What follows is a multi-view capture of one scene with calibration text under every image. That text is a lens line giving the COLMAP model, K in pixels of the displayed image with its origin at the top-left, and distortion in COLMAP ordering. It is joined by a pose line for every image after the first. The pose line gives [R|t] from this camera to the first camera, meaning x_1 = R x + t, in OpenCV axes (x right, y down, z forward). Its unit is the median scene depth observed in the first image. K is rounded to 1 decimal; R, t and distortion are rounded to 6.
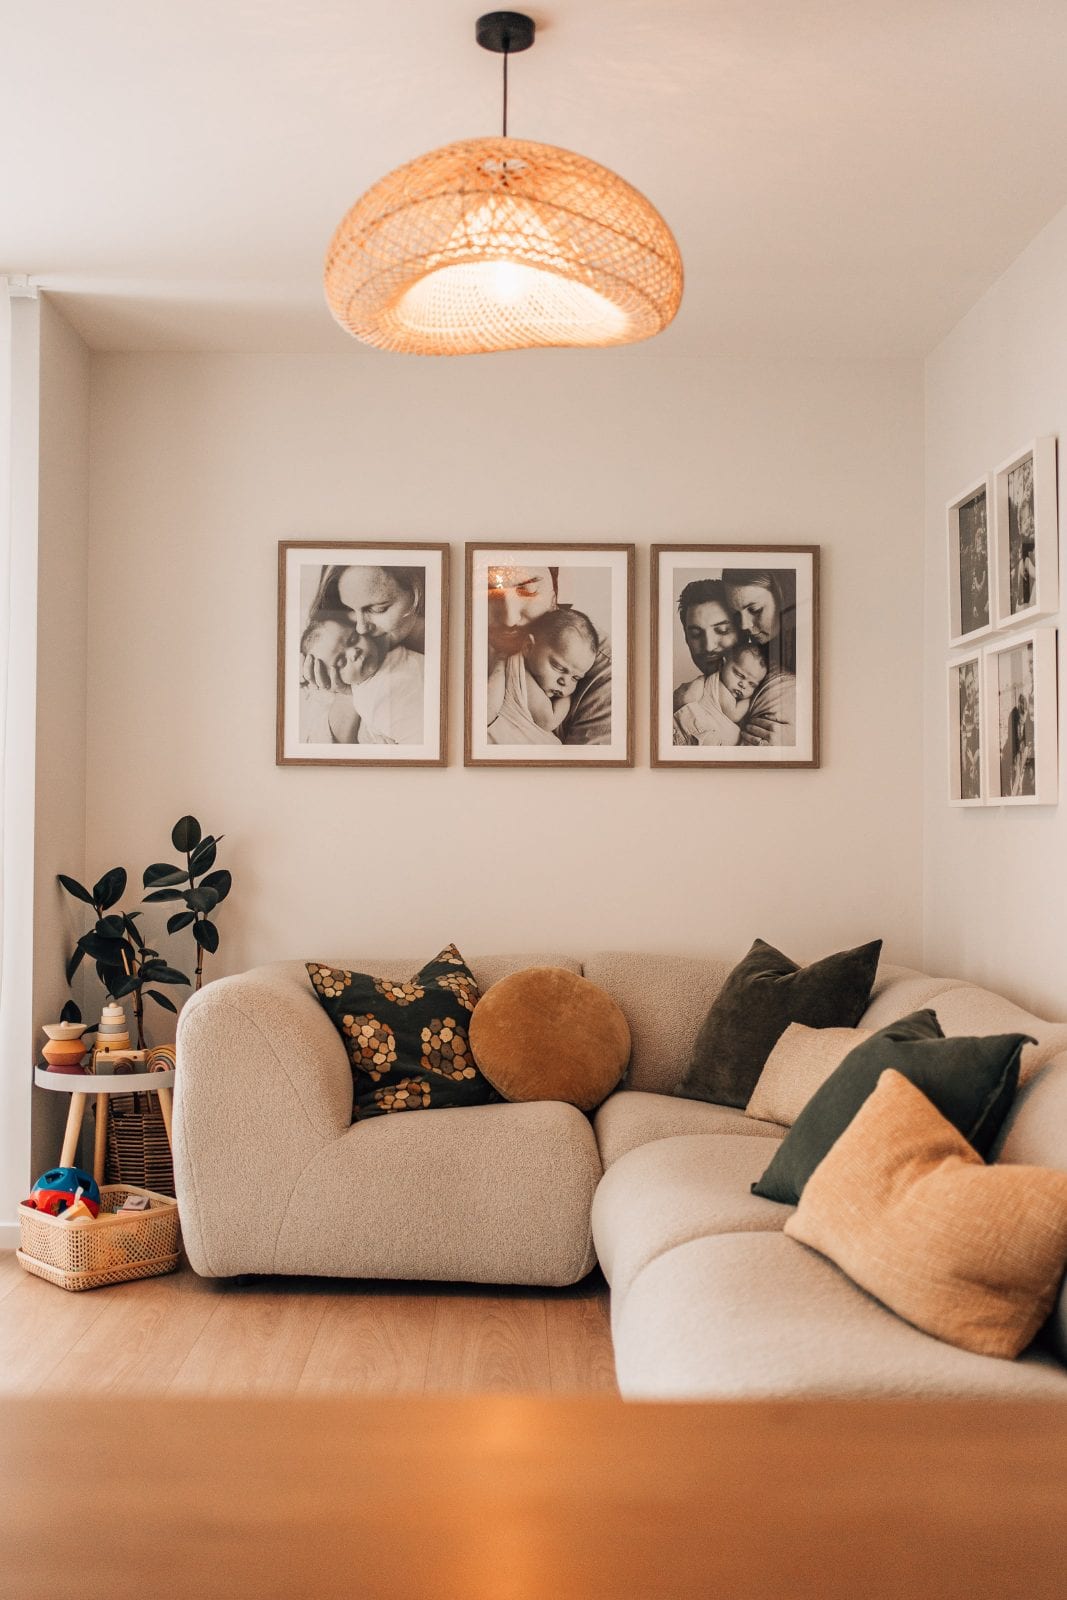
lens RADIAL K [[1648.6, 0, 533.5], [0, 1648.6, 800.0], [0, 0, 1]] dist [-0.014304, -0.003590]
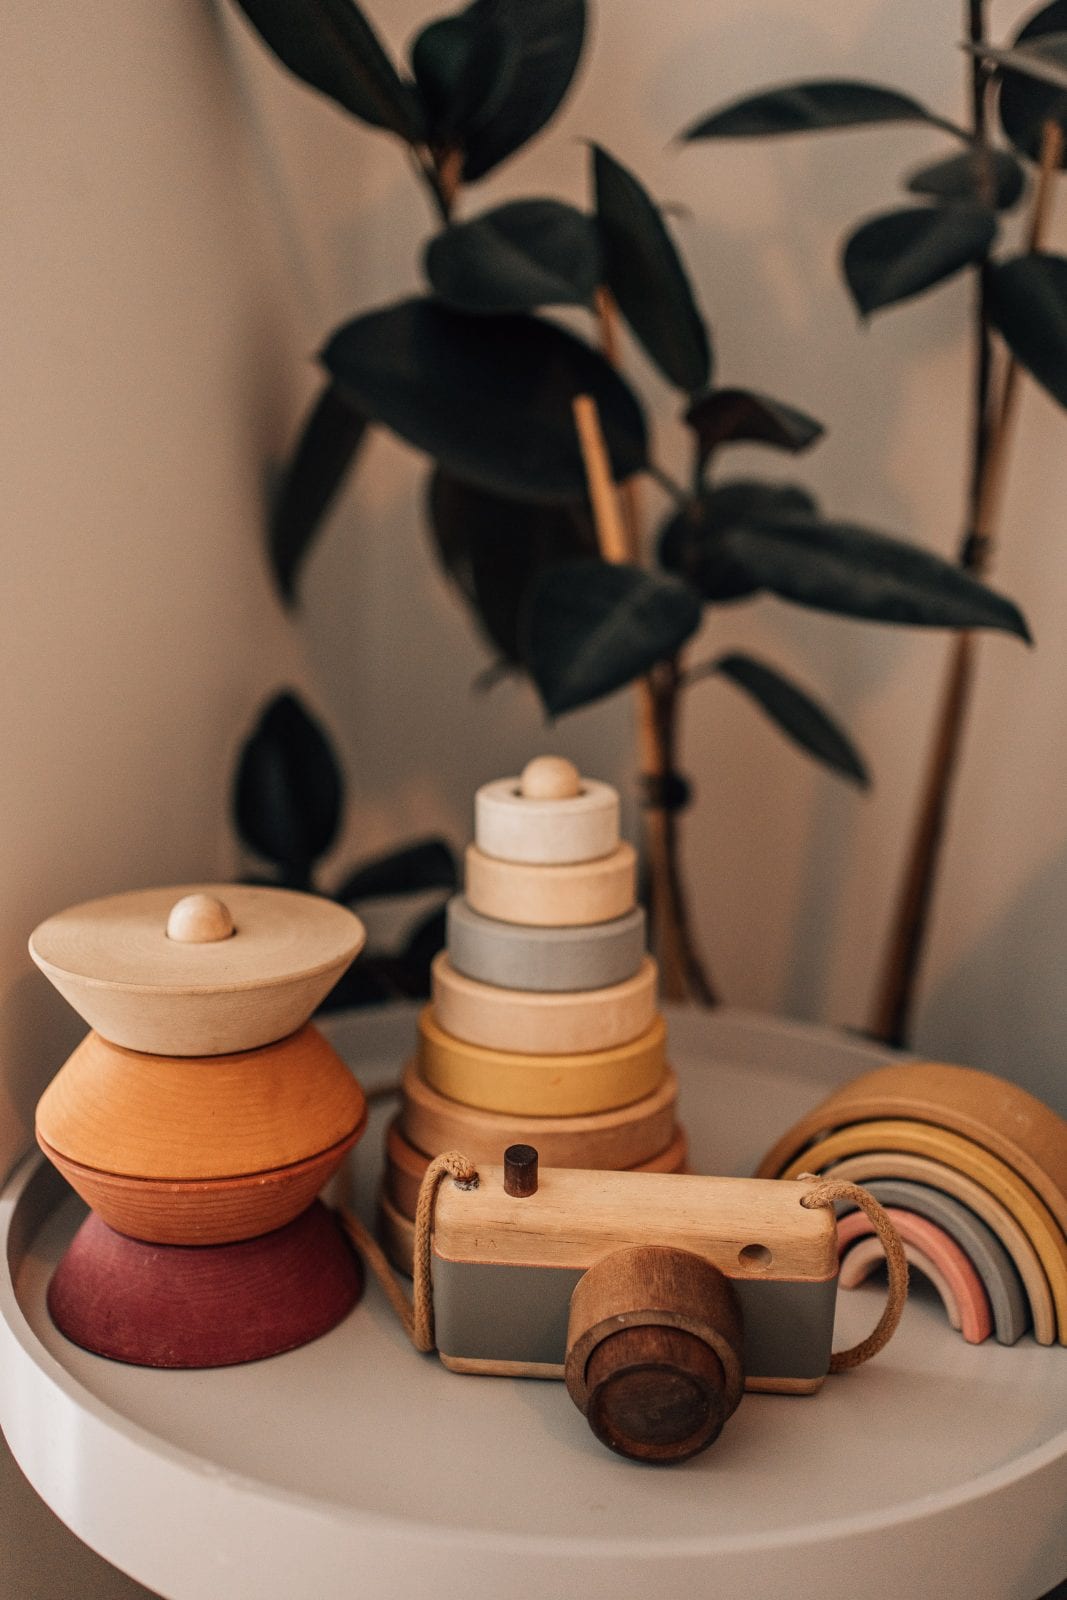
lens RADIAL K [[1648.6, 0, 533.5], [0, 1648.6, 800.0], [0, 0, 1]] dist [-0.014304, -0.003590]
pose [[0.979769, 0.043413, -0.195366, -0.209624], [0.001108, 0.974996, 0.222219, 0.088103], [0.200128, -0.217940, 0.955223, 0.792272]]
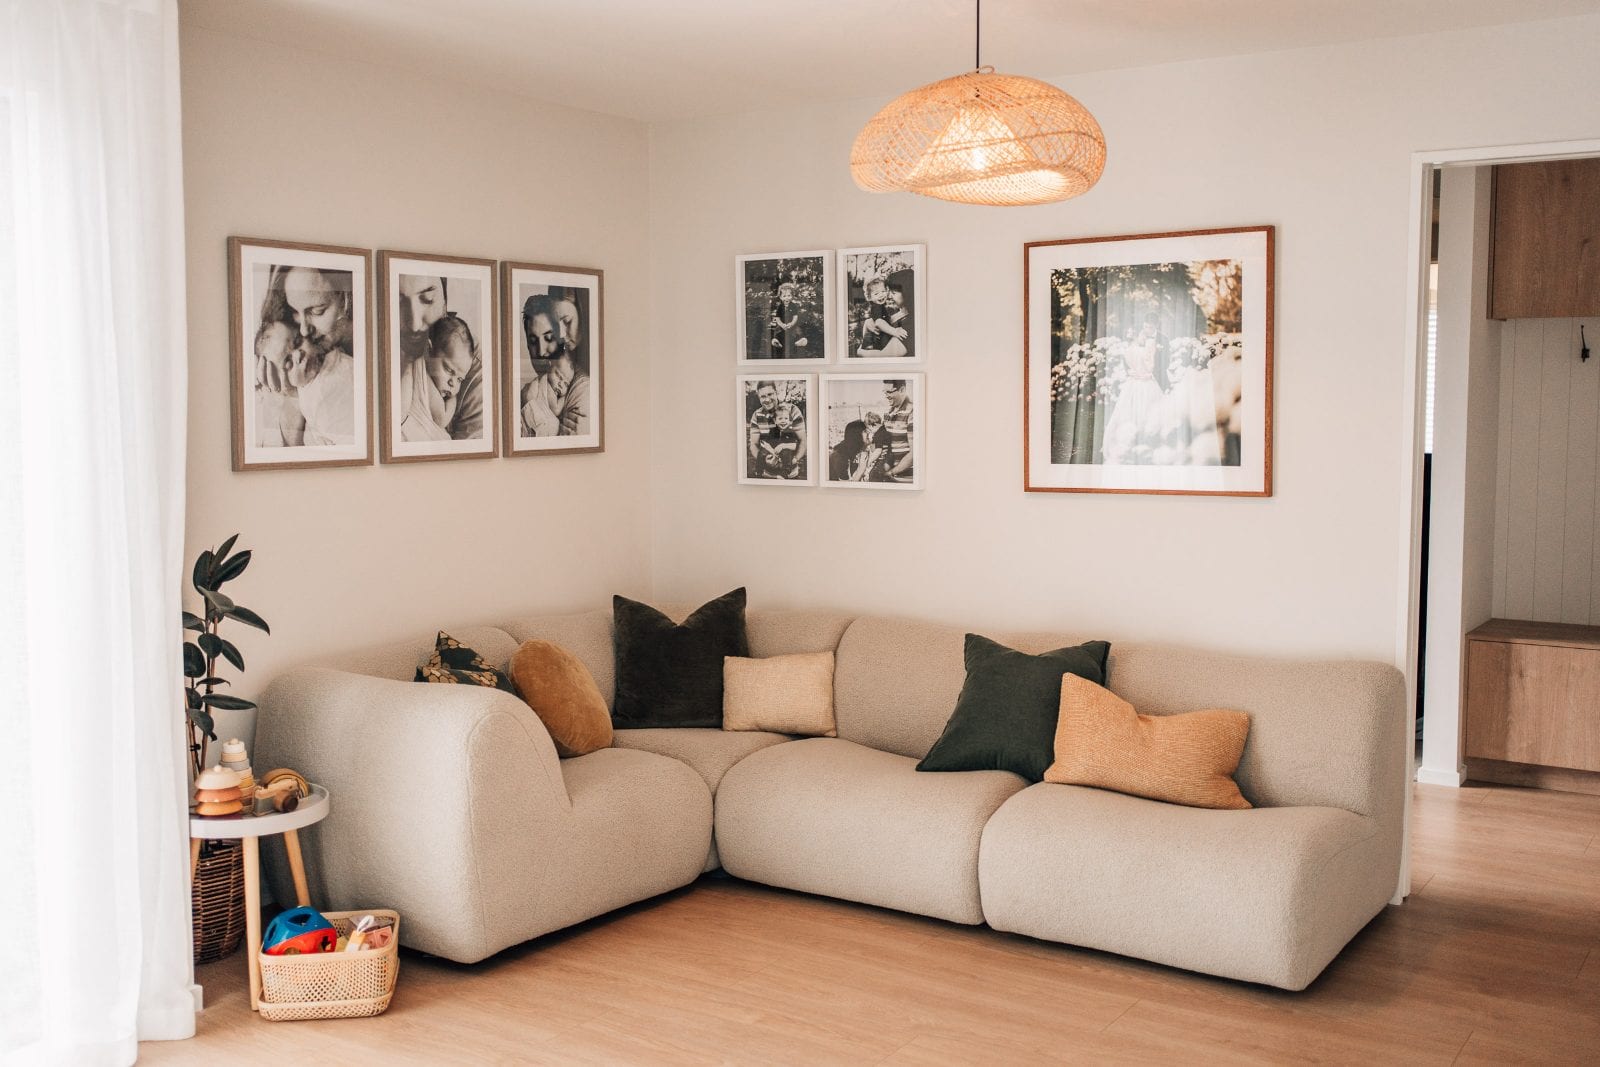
lens RADIAL K [[1648.6, 0, 800.0], [0, 1648.6, 533.5], [0, 0, 1]] dist [-0.014304, -0.003590]
pose [[0.568702, -0.078407, 0.818798, -0.762925], [-0.007595, 0.994903, 0.100546, -0.084318], [-0.822509, -0.063400, 0.565208, 0.178497]]
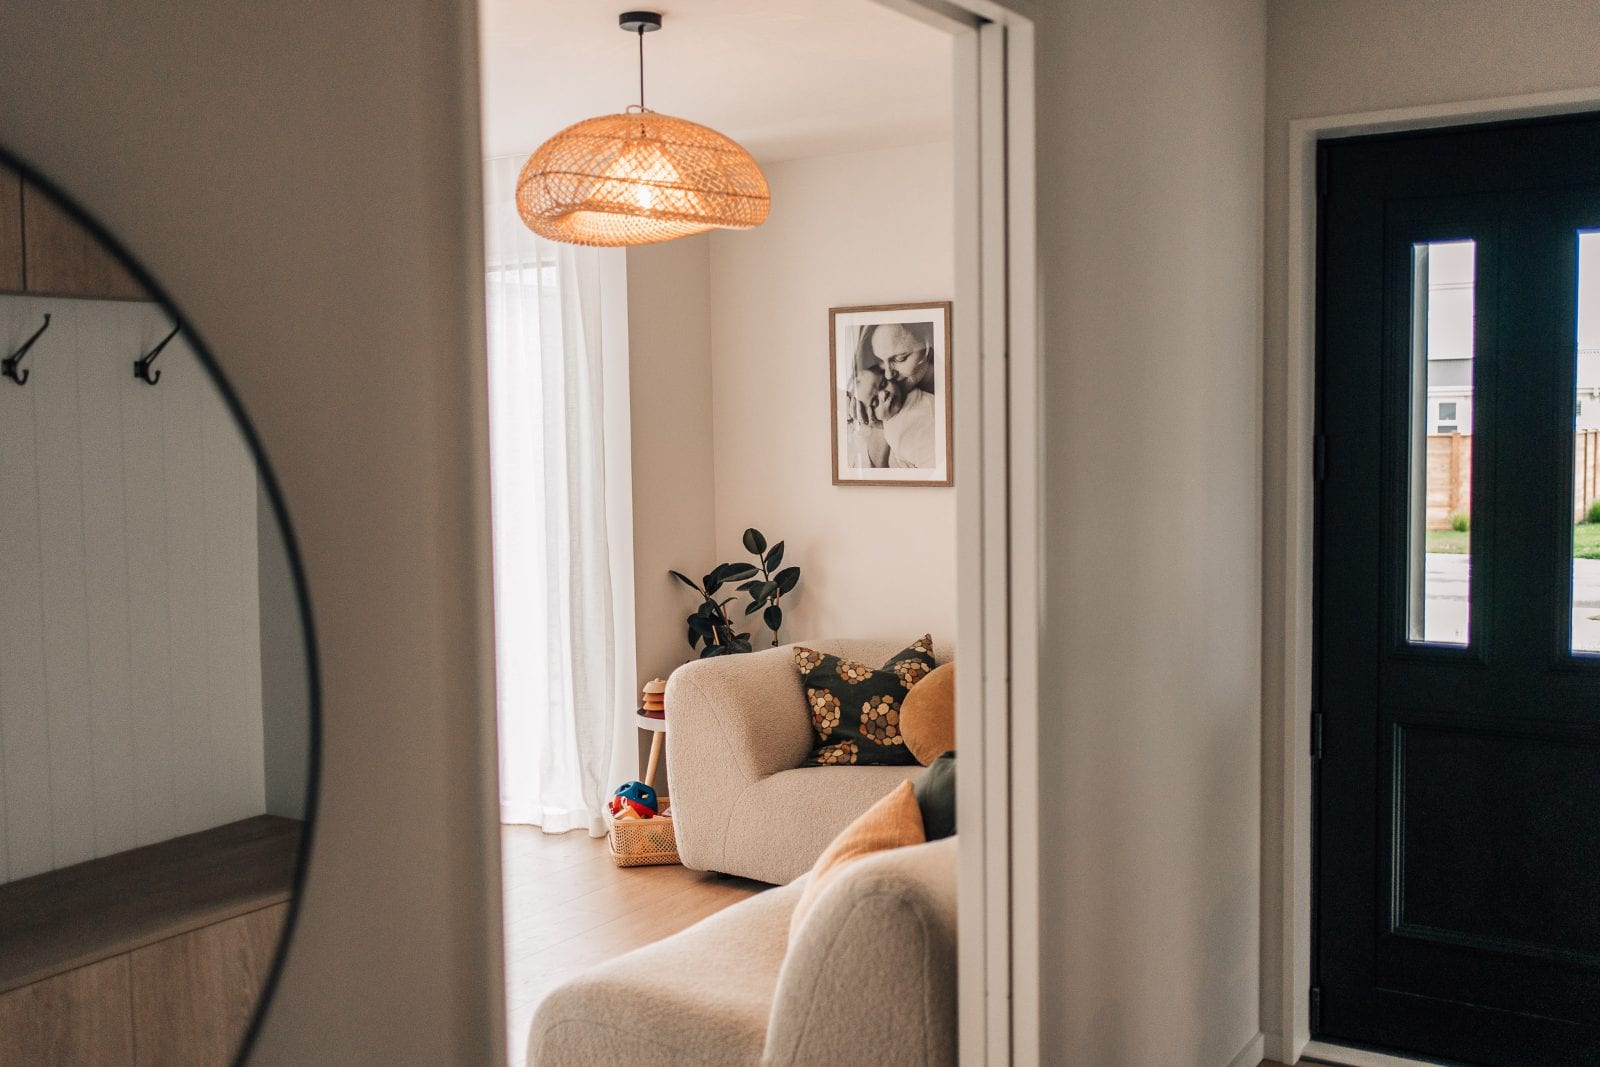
lens RADIAL K [[1648.6, 0, 800.0], [0, 1648.6, 533.5], [0, 0, 1]] dist [-0.014304, -0.003590]
pose [[0.831668, 0.018889, -0.554951, 0.531926], [0.029538, 0.996501, 0.078185, -0.084310], [0.554486, -0.081416, 0.828201, -0.075373]]
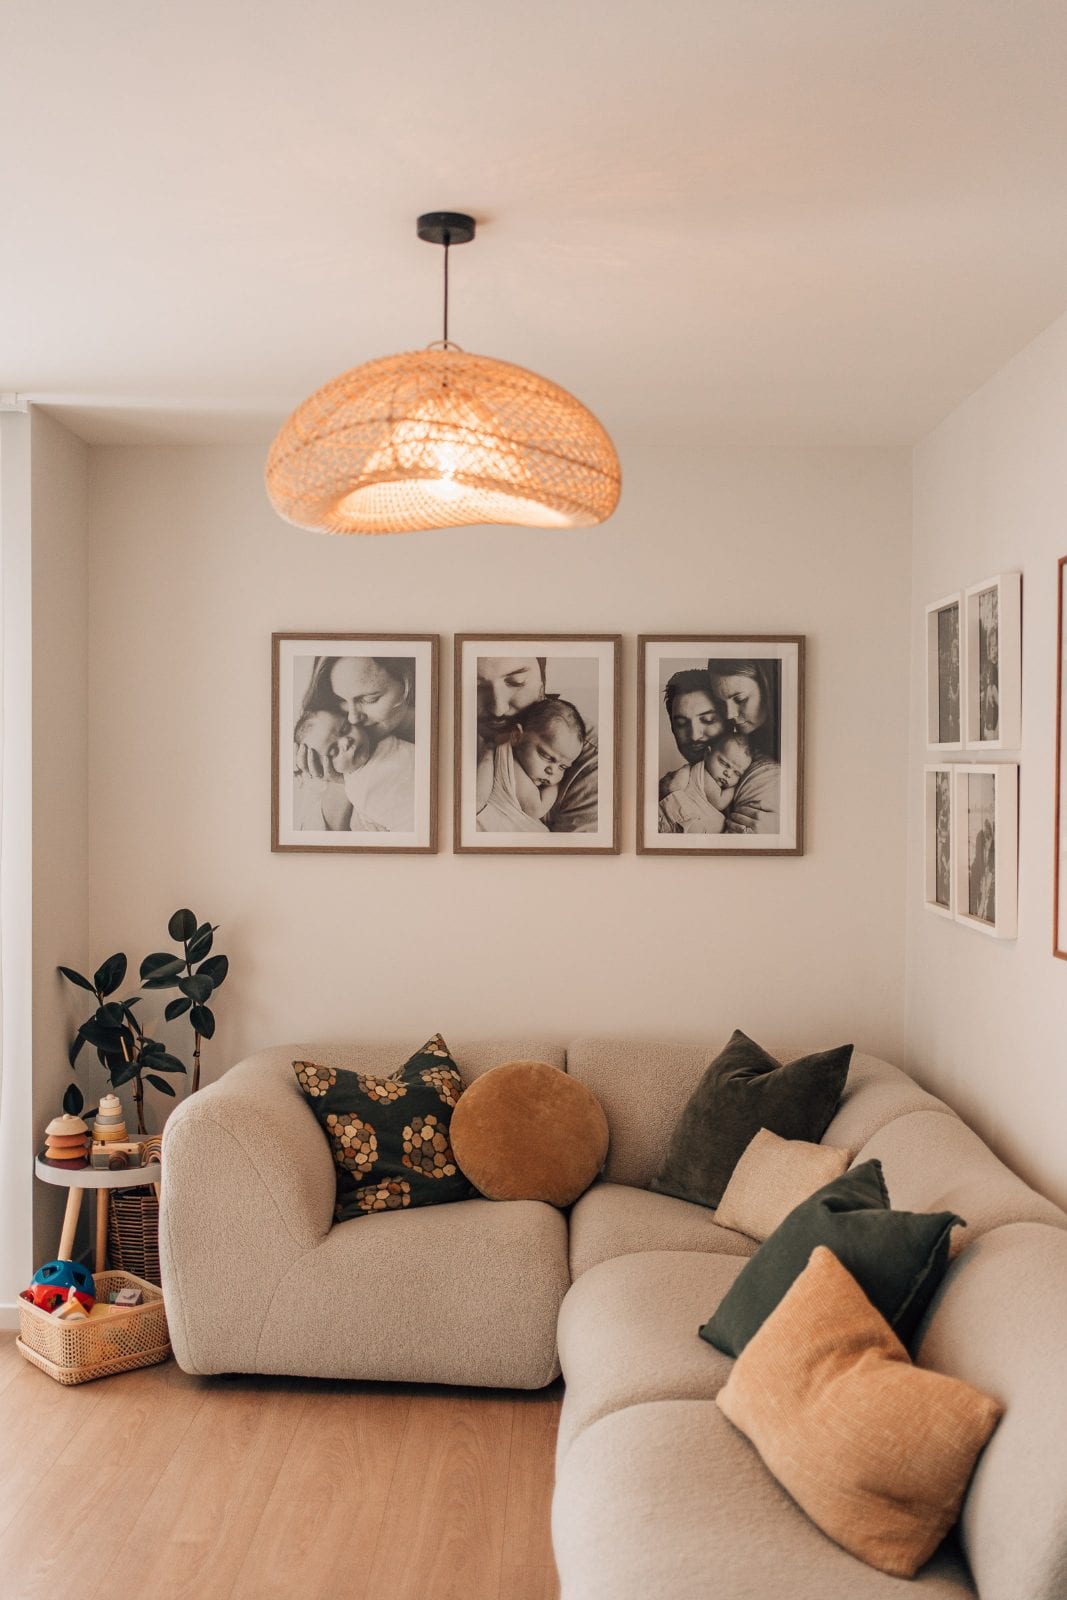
lens RADIAL K [[1622.4, 0, 533.5], [0, 1622.4, 800.0], [0, 0, 1]] dist [-0.021947, 0.016082]
pose [[0.999294, 0.002333, -0.037497, 0.045181], [-0.000746, 0.999106, 0.042260, -0.096209], [0.037562, -0.042202, 0.998403, -0.002534]]
